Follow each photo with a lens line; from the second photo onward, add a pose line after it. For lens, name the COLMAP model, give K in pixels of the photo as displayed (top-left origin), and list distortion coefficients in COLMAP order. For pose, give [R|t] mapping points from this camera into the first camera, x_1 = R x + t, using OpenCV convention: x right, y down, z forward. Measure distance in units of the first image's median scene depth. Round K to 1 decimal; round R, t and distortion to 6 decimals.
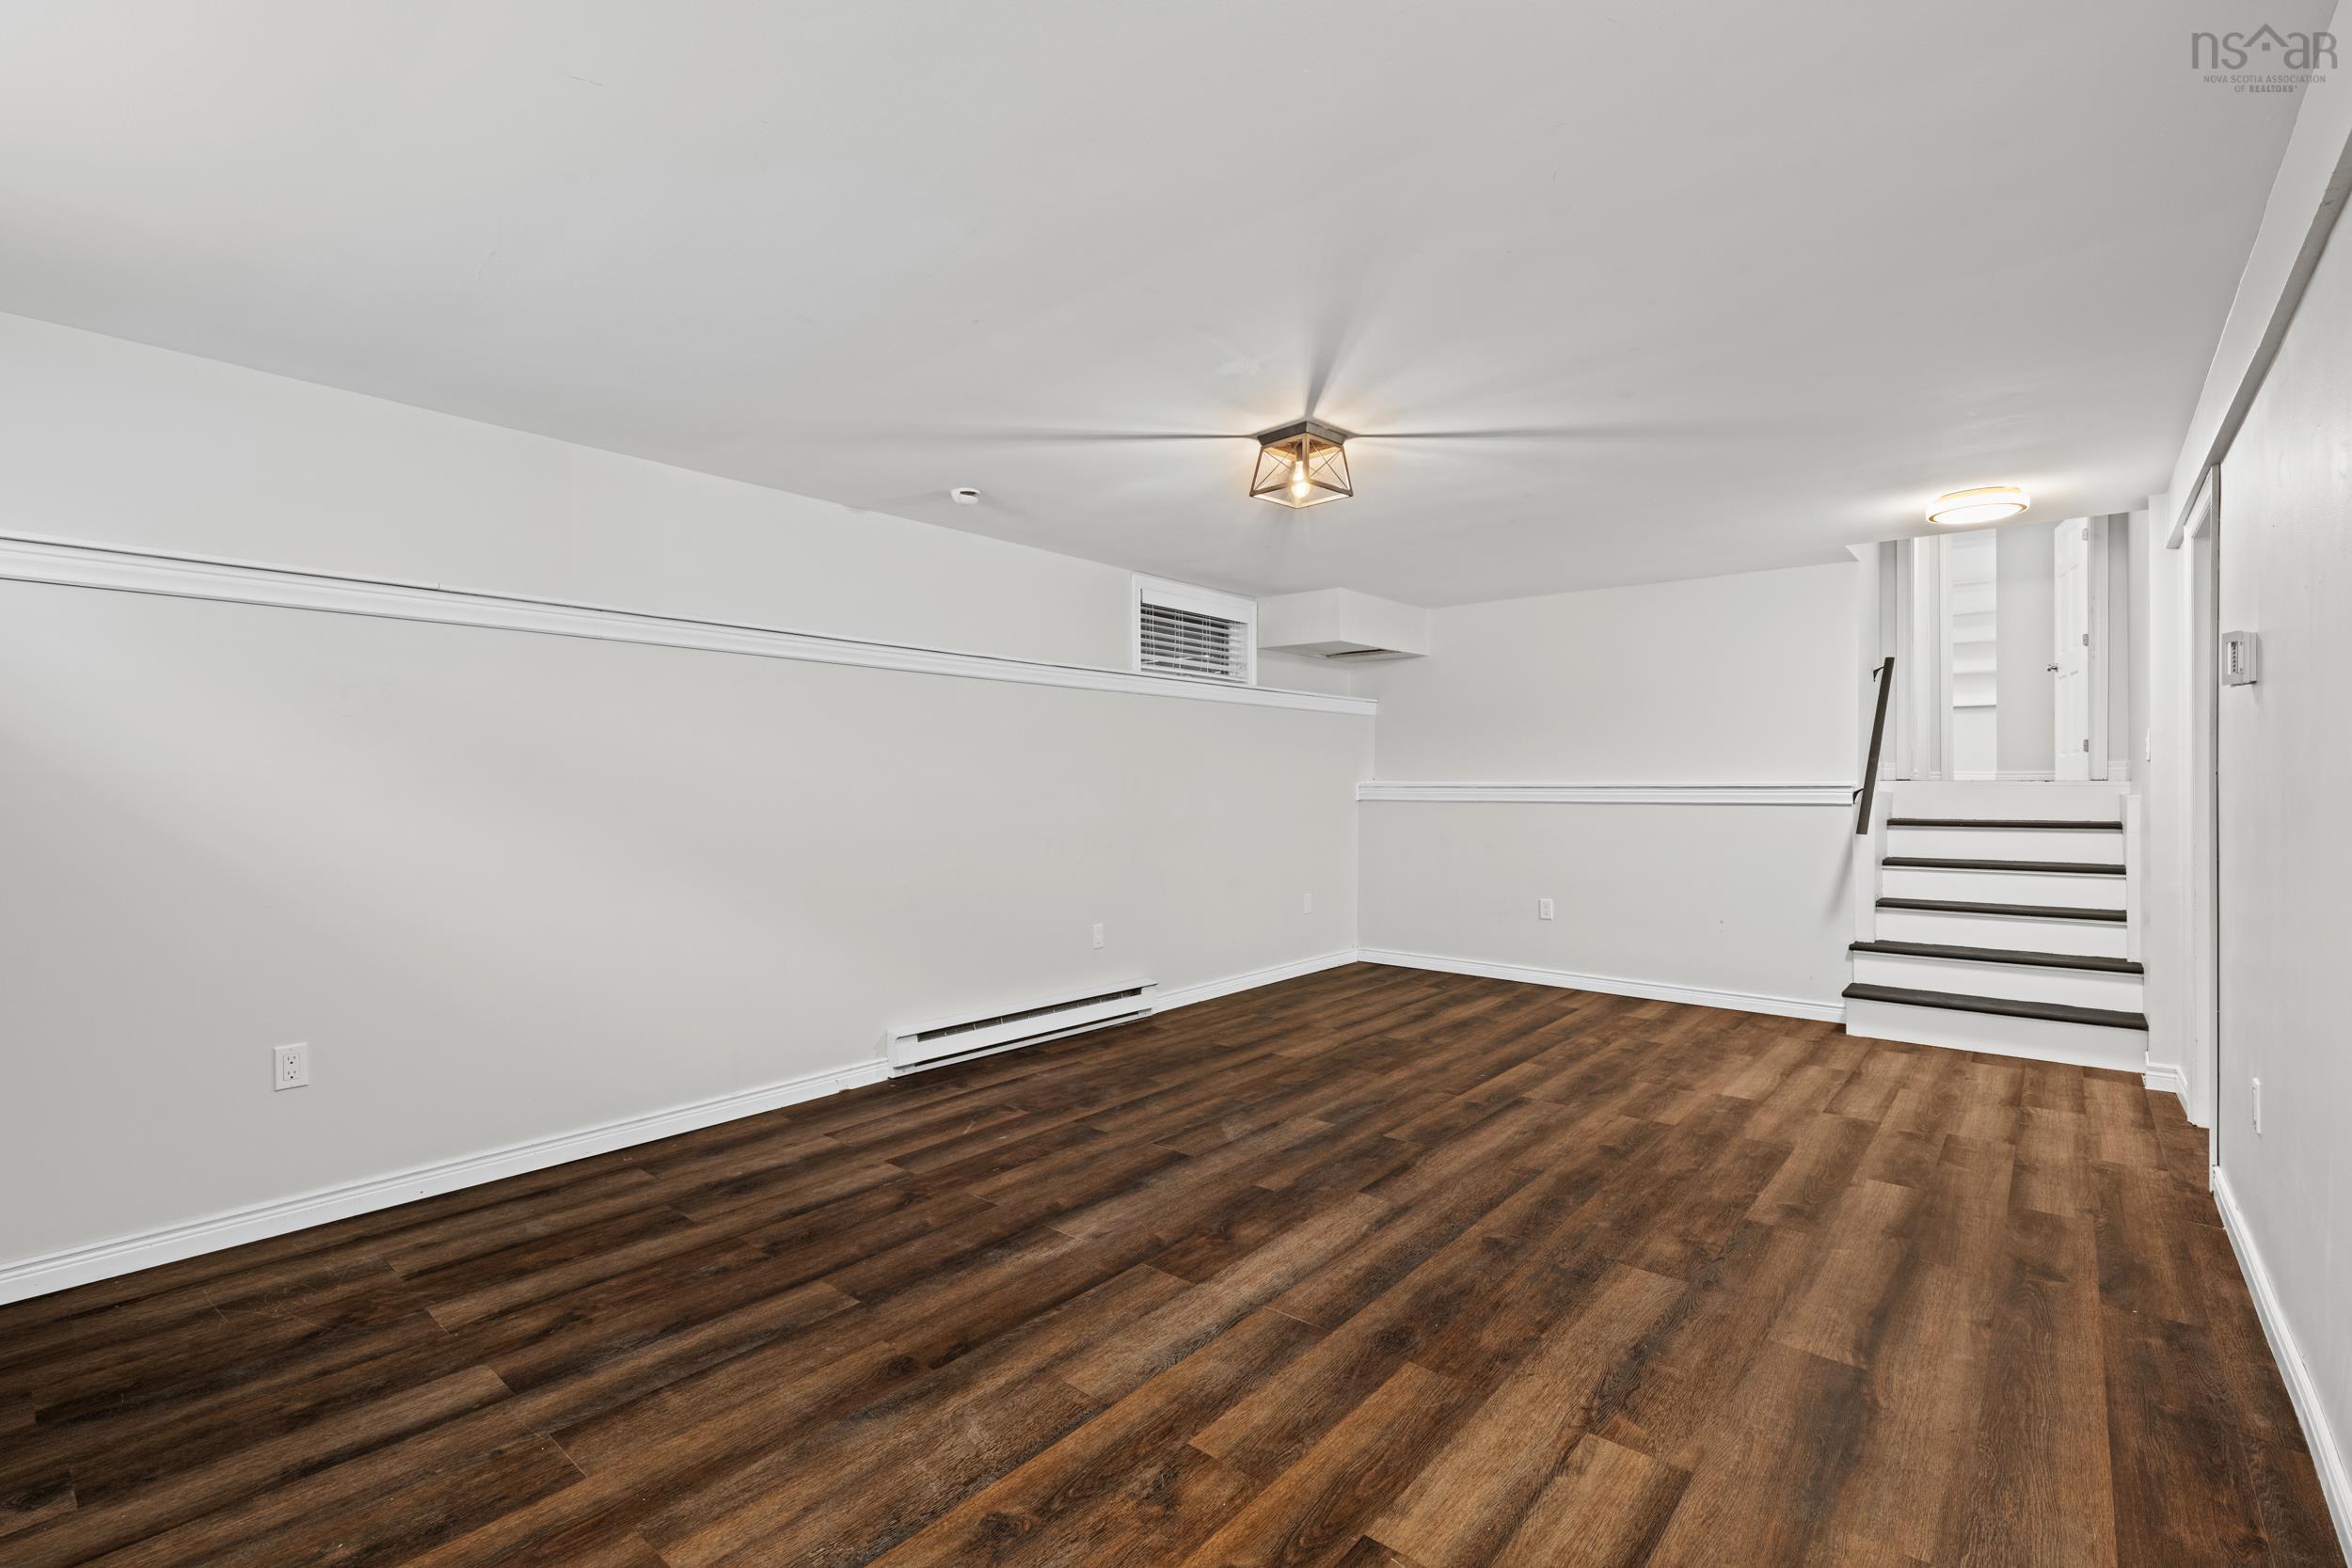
lens RADIAL K [[1047.4, 0, 1180.4], [0, 1047.4, 780.1], [0, 0, 1]] dist [-0.001741, 0.001002]
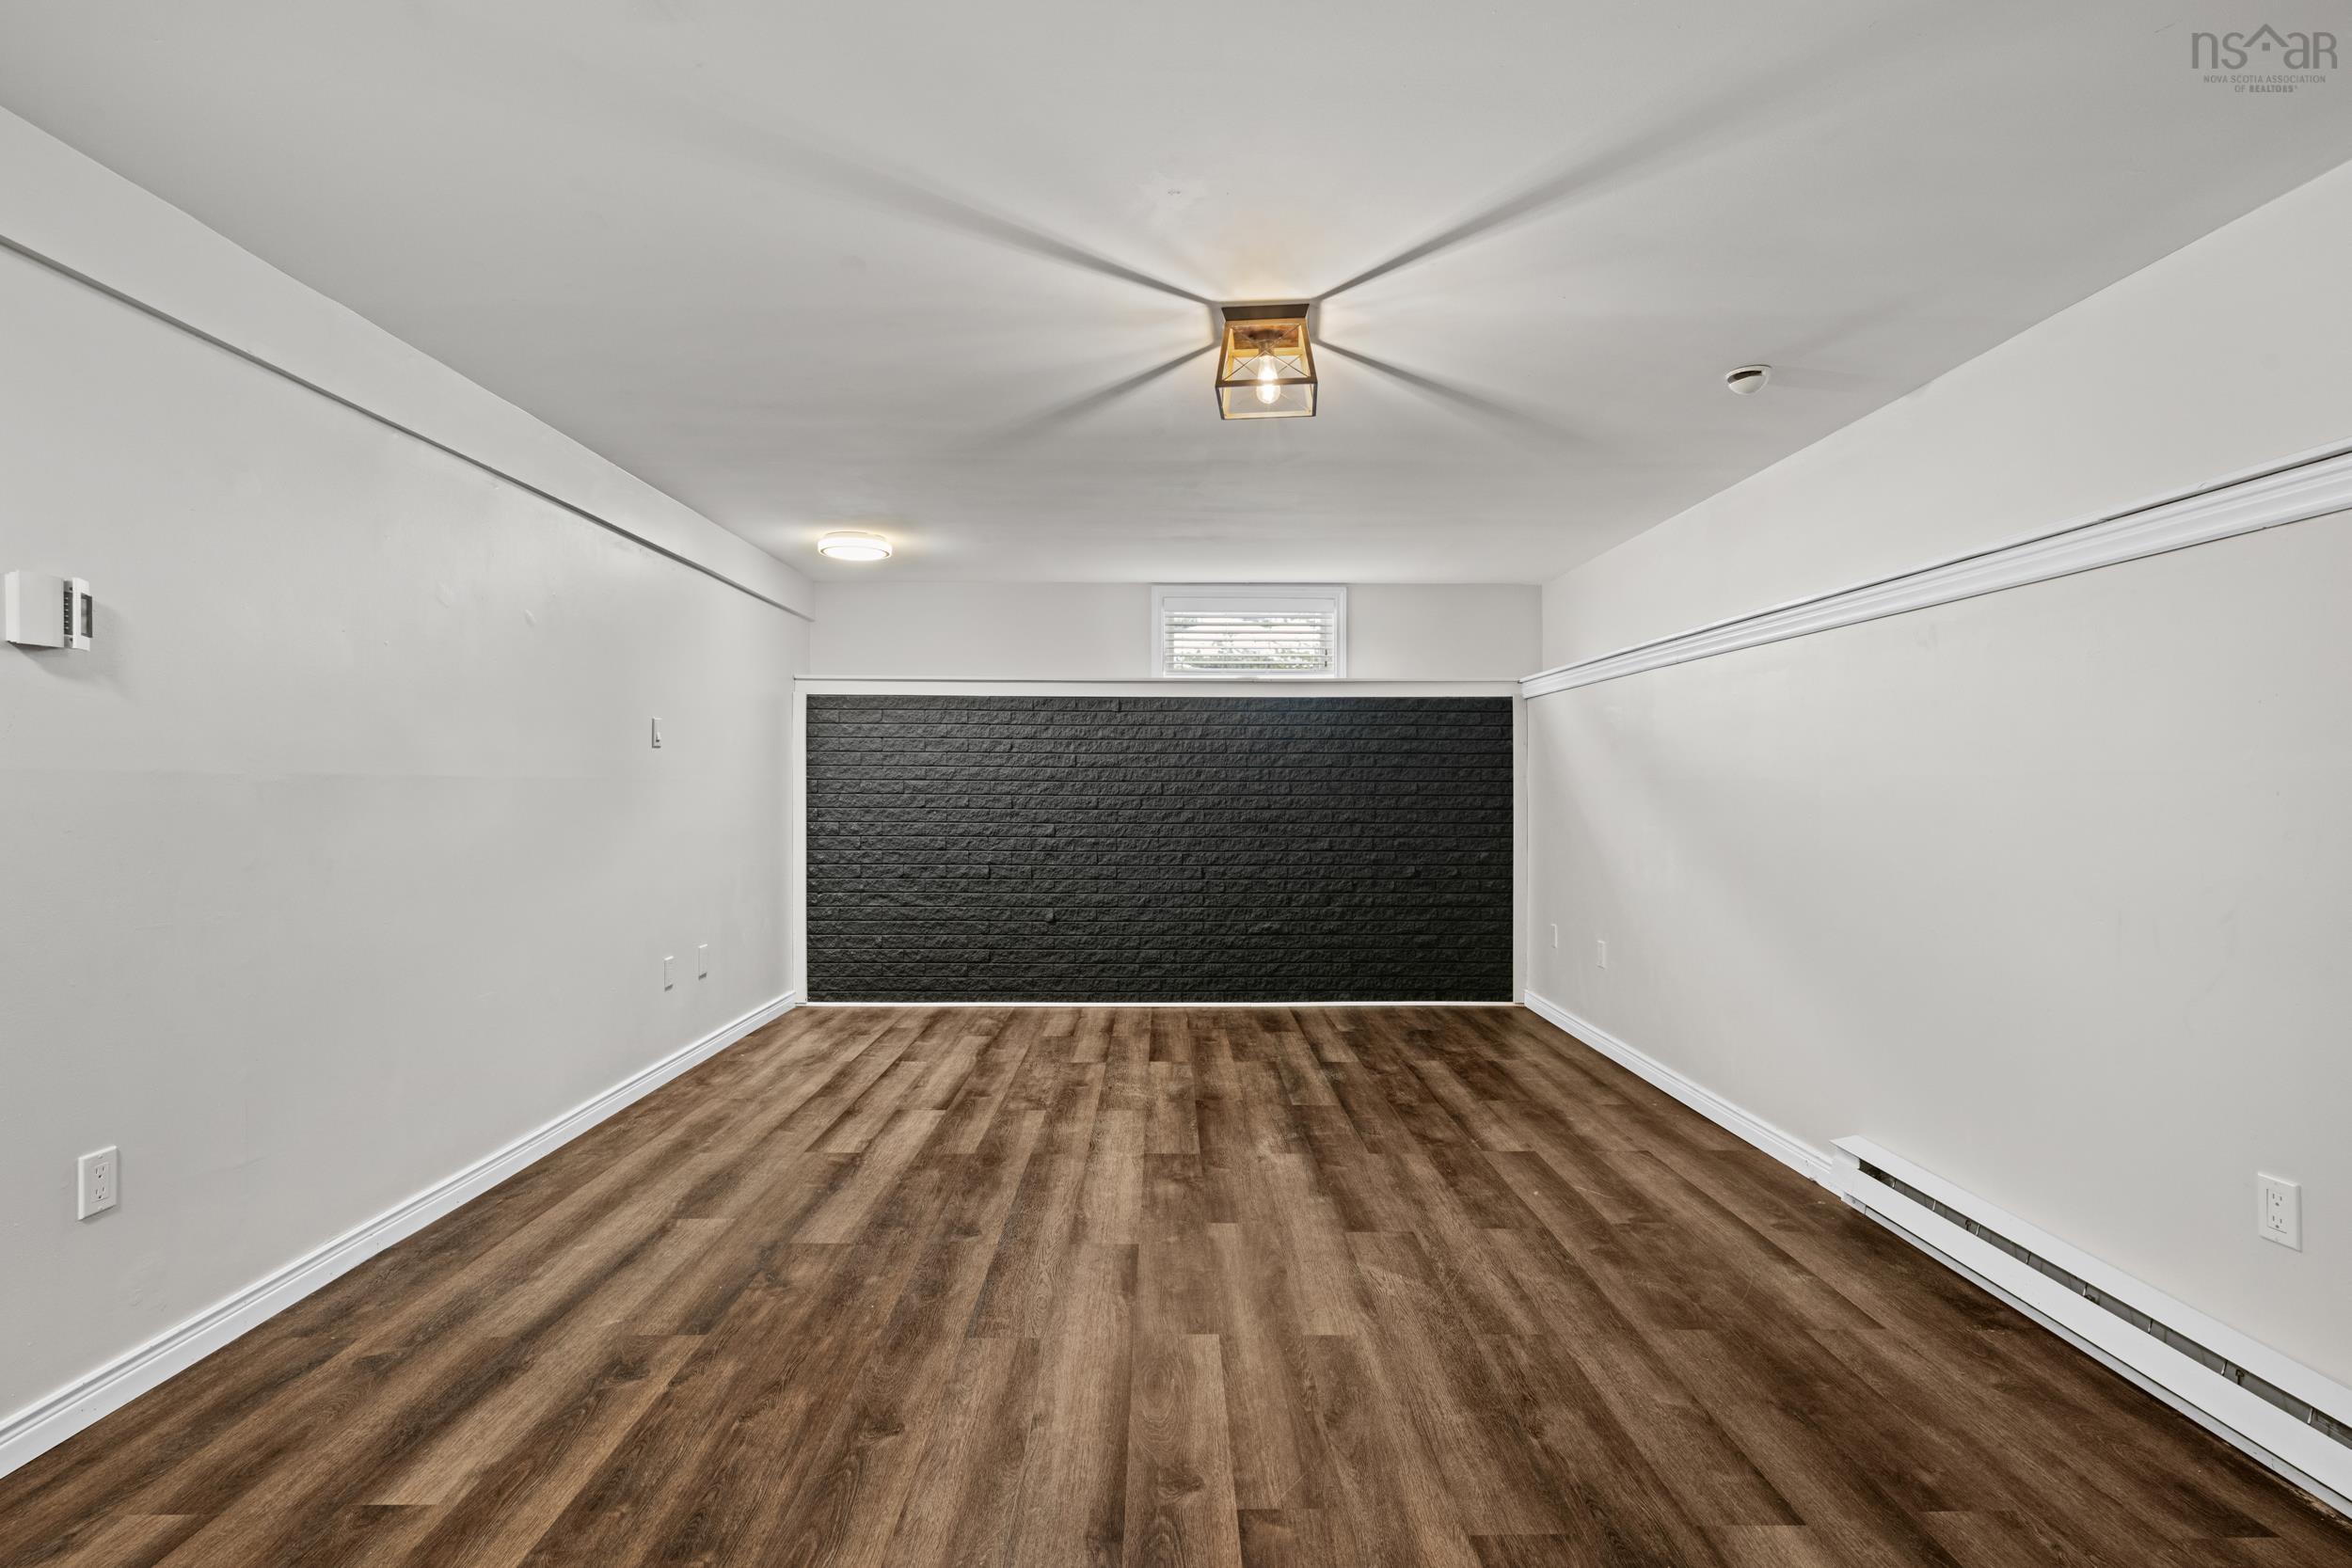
lens RADIAL K [[1110.4, 0, 1176.6], [0, 1110.4, 787.2], [0, 0, 1]] dist [-0.004582, 0.000132]
pose [[-0.753641, -0.000623, -0.657286, 0.816351], [-0.000930, 1.000000, 0.000118, 0.006371], [0.657286, 0.000700, -0.753641, 1.851881]]
